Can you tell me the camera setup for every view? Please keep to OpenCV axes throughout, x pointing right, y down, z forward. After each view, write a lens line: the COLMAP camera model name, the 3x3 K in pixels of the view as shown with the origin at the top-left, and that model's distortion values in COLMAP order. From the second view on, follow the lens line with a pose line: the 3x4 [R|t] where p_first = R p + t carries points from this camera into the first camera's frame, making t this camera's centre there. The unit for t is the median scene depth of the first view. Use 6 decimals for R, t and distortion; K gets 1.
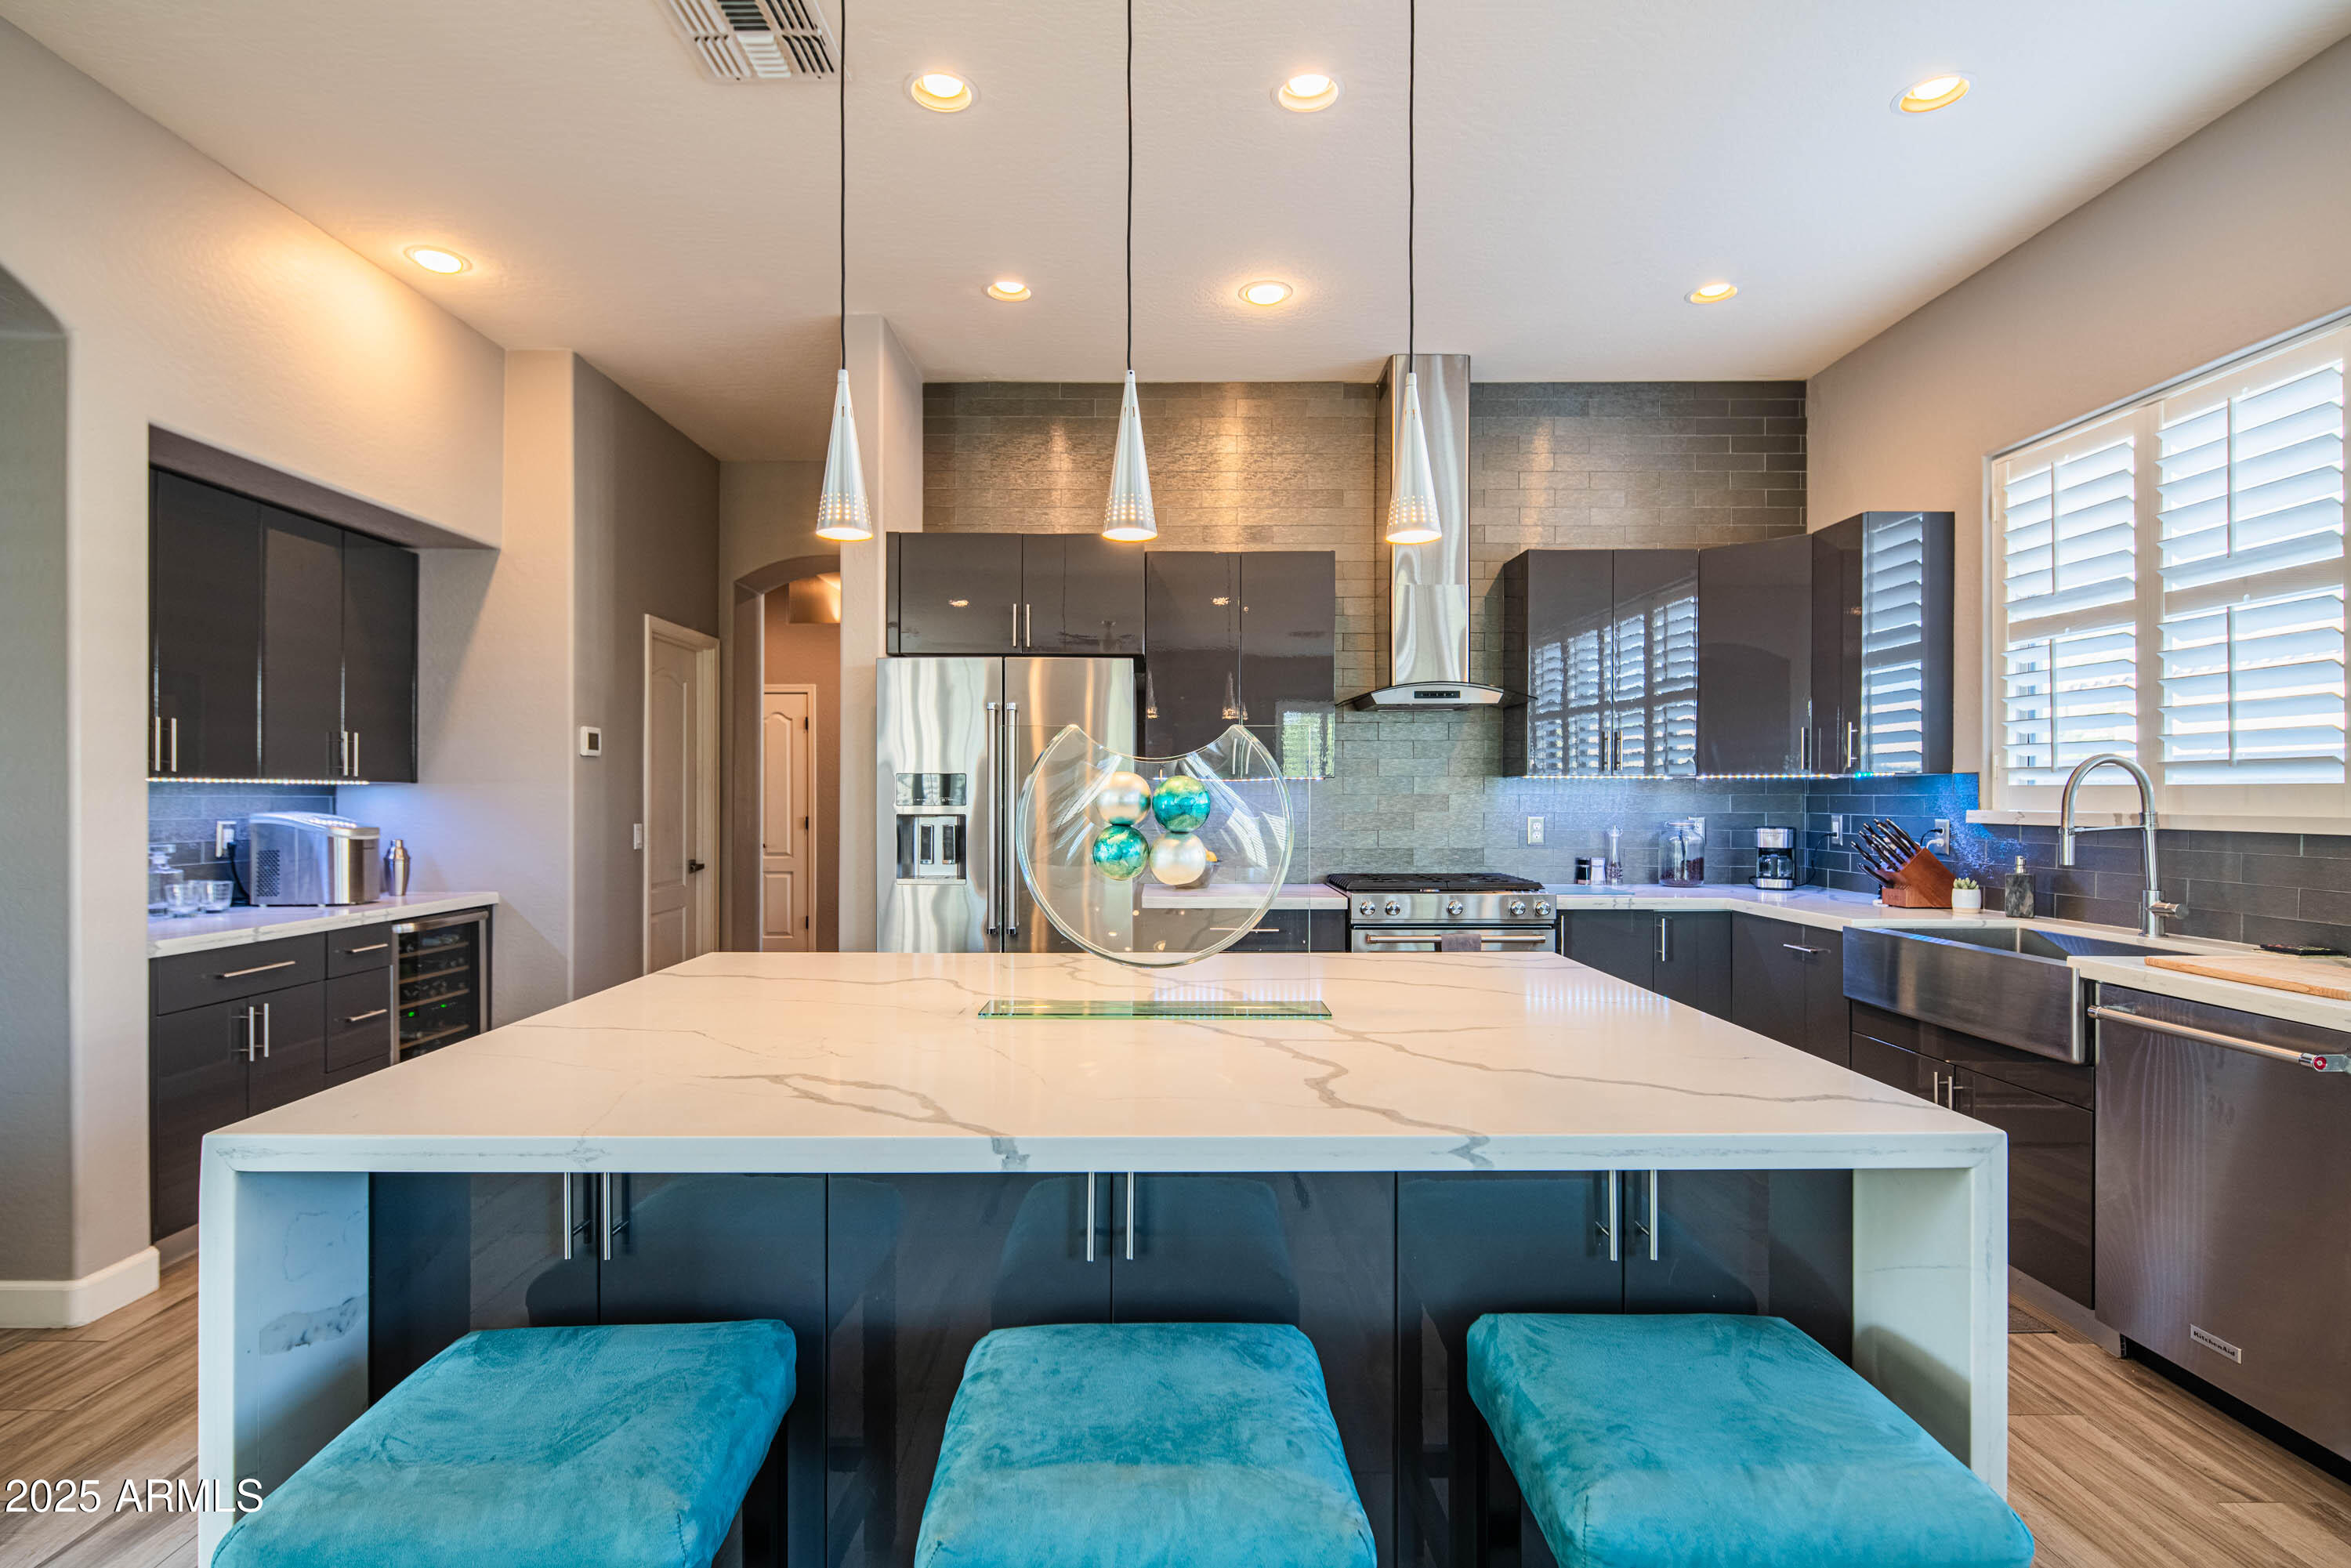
lens RADIAL K [[1137.7, 0, 1172.5], [0, 1137.7, 792.9], [0, 0, 1]] dist [-0.000039, -0.000650]
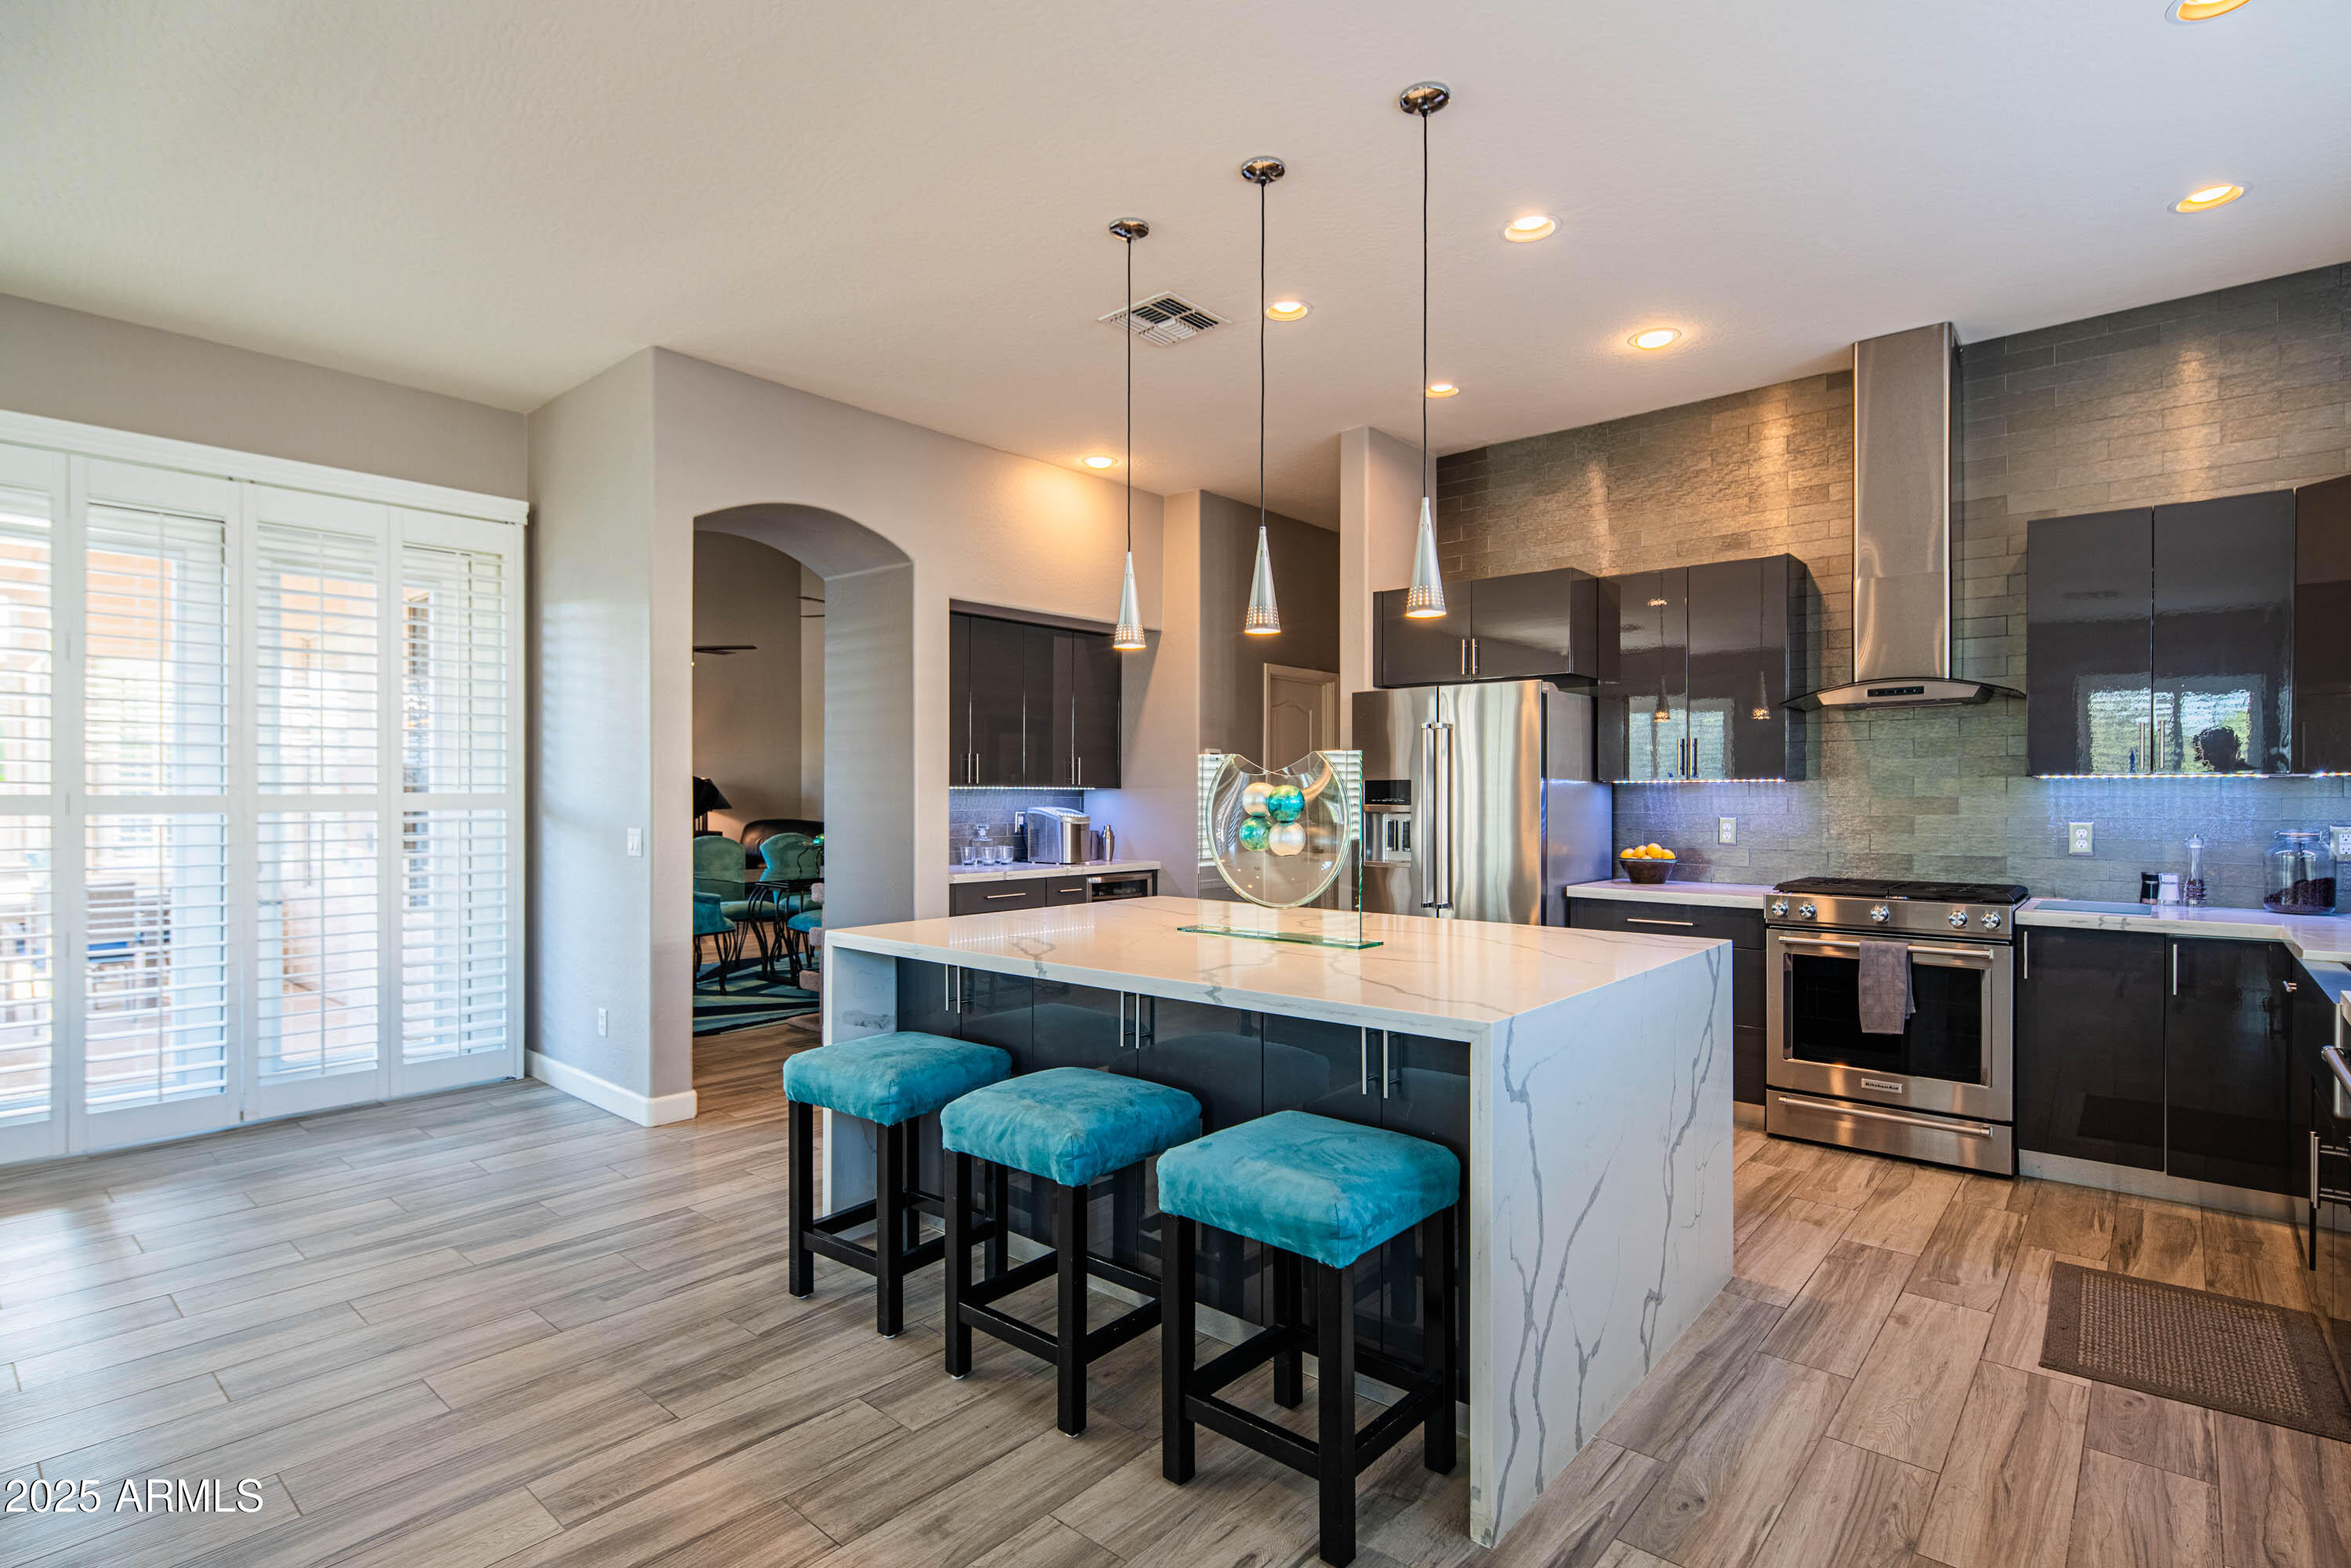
lens RADIAL K [[1152.6, 0, 1167.6], [0, 1152.6, 793.8], [0, 0, 1]] dist [0.000412, -0.001746]
pose [[0.749564, -0.000469, -0.661932, 0.425343], [0.000578, 1.000000, -0.000054, -0.001422], [0.661932, -0.000342, 0.749564, -0.127931]]
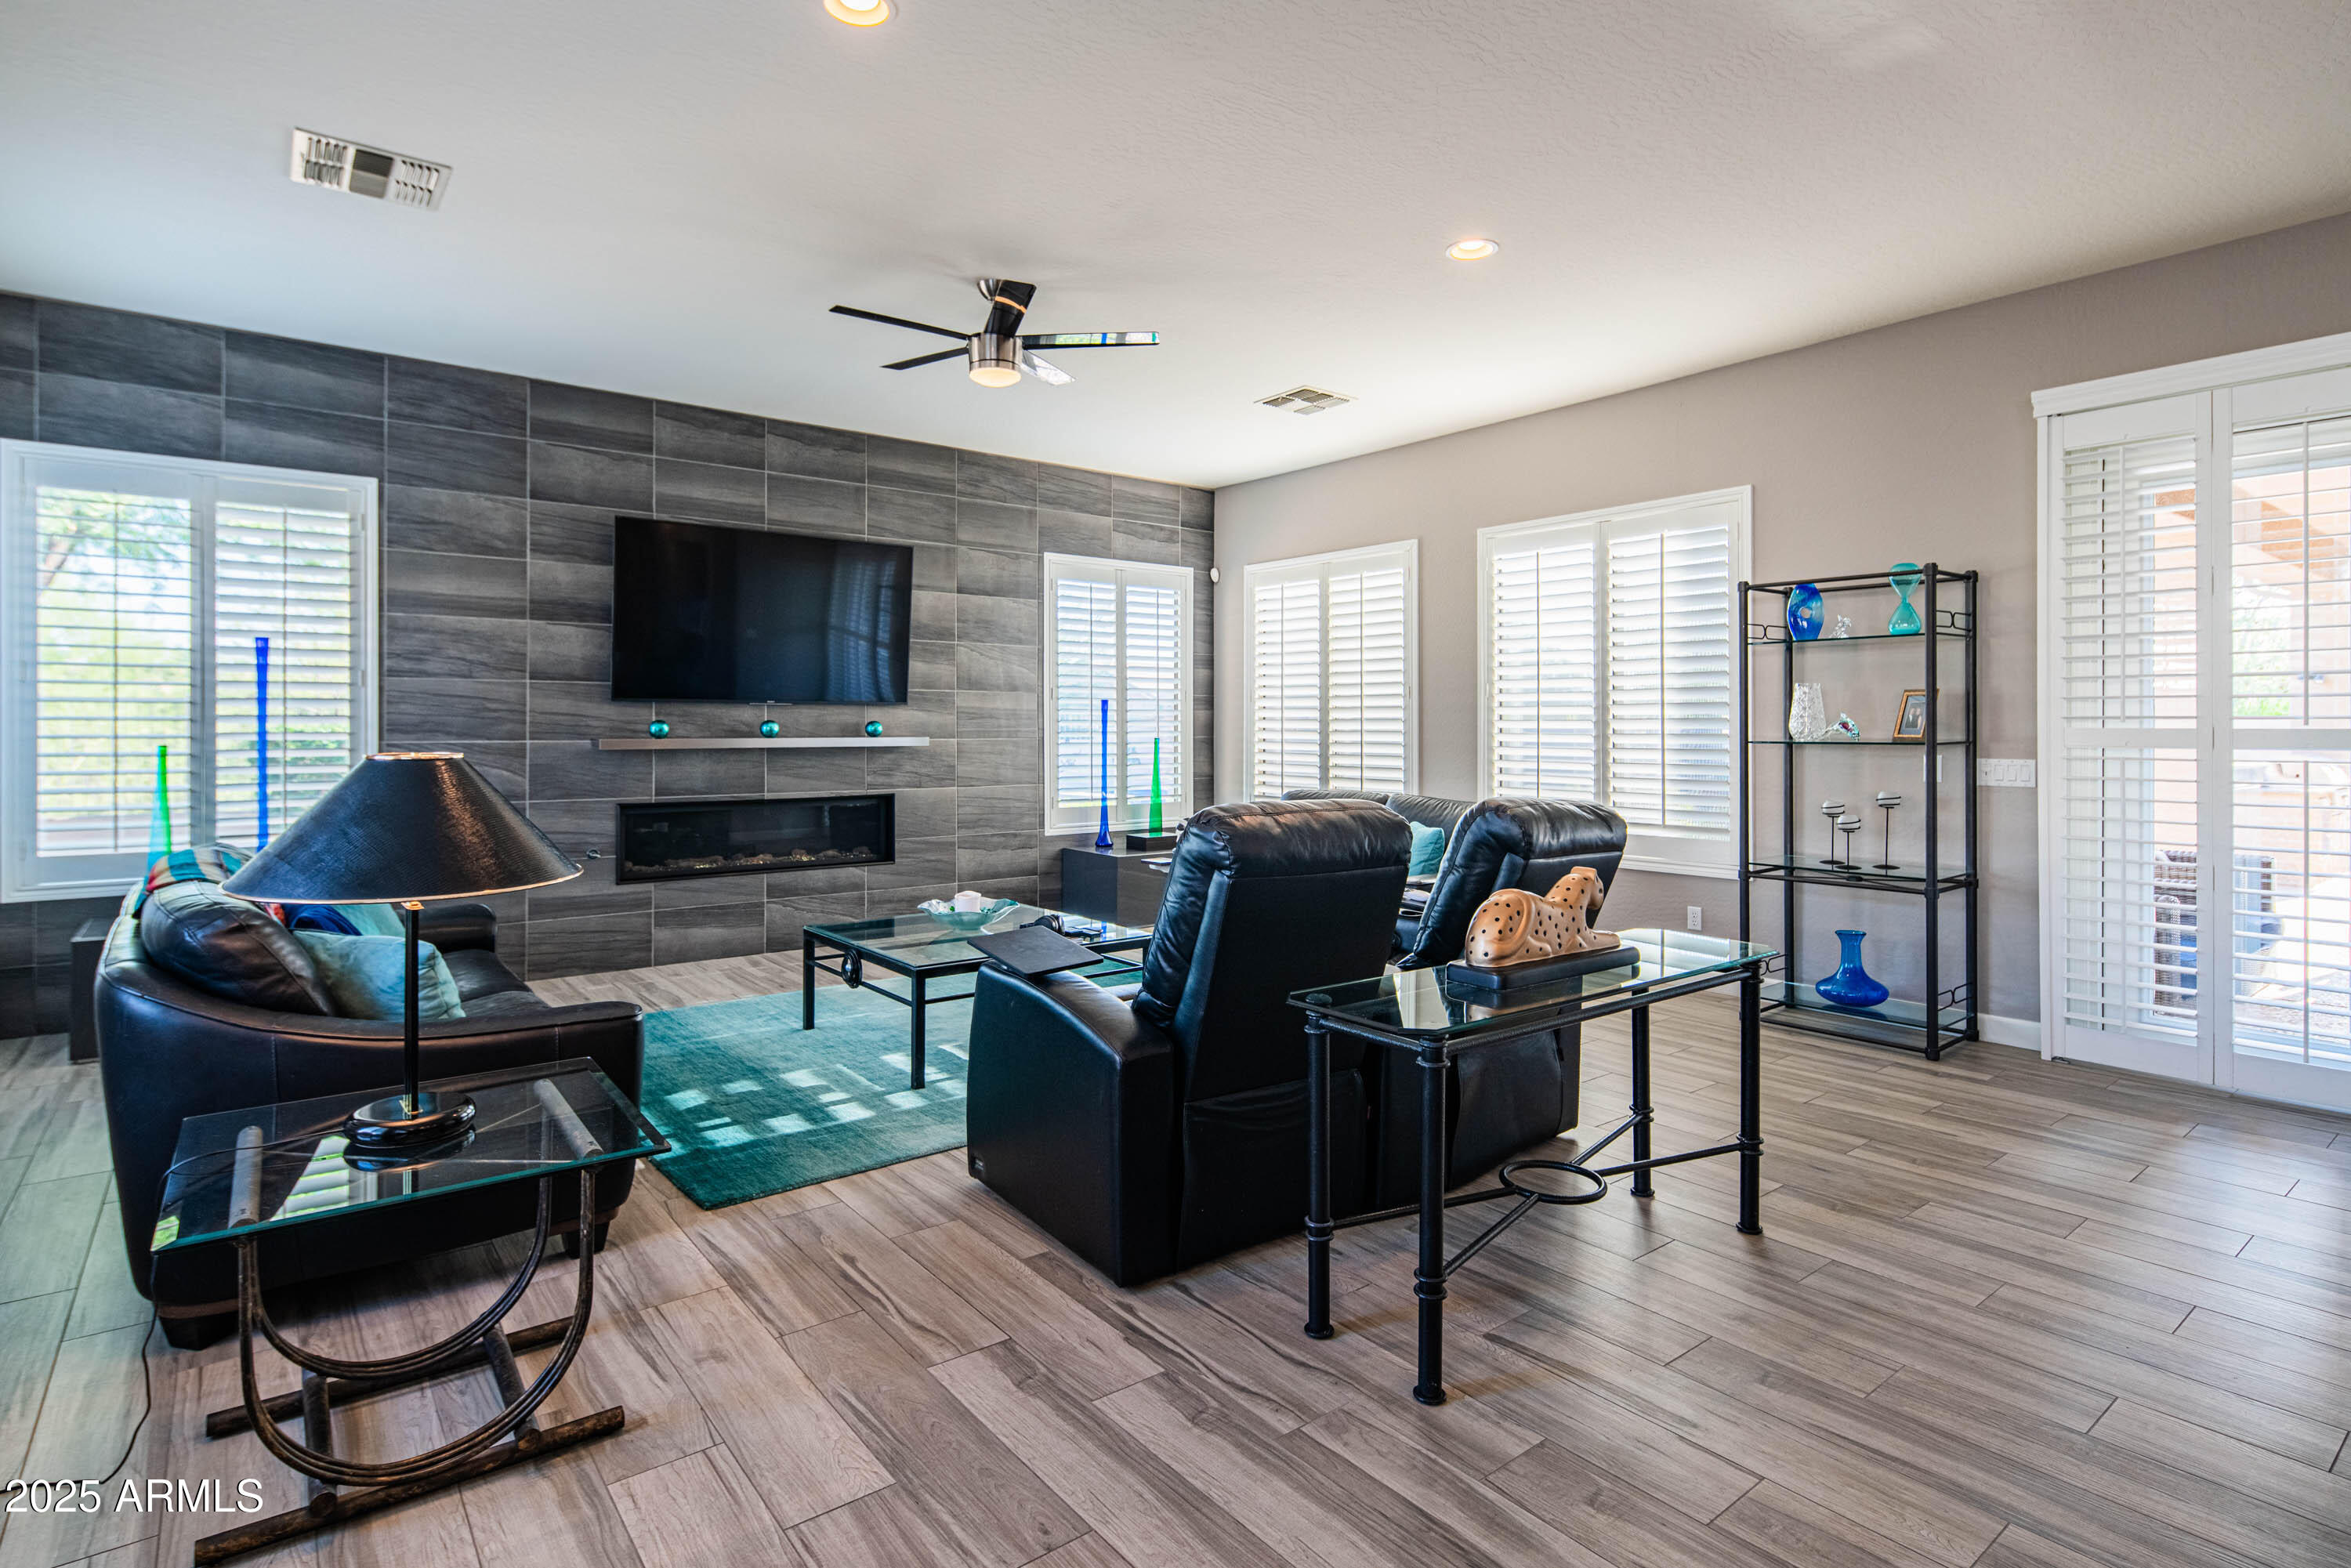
lens RADIAL K [[1176.5, 0, 1170.8], [0, 1176.5, 726.3], [0, 0, 1]] dist [-0.000066, -0.000683]
pose [[-0.789987, -0.000586, -0.613123, 0.397472], [-0.000823, 1.000000, 0.000104, -0.002445], [0.613123, 0.000587, -0.789988, 0.229203]]
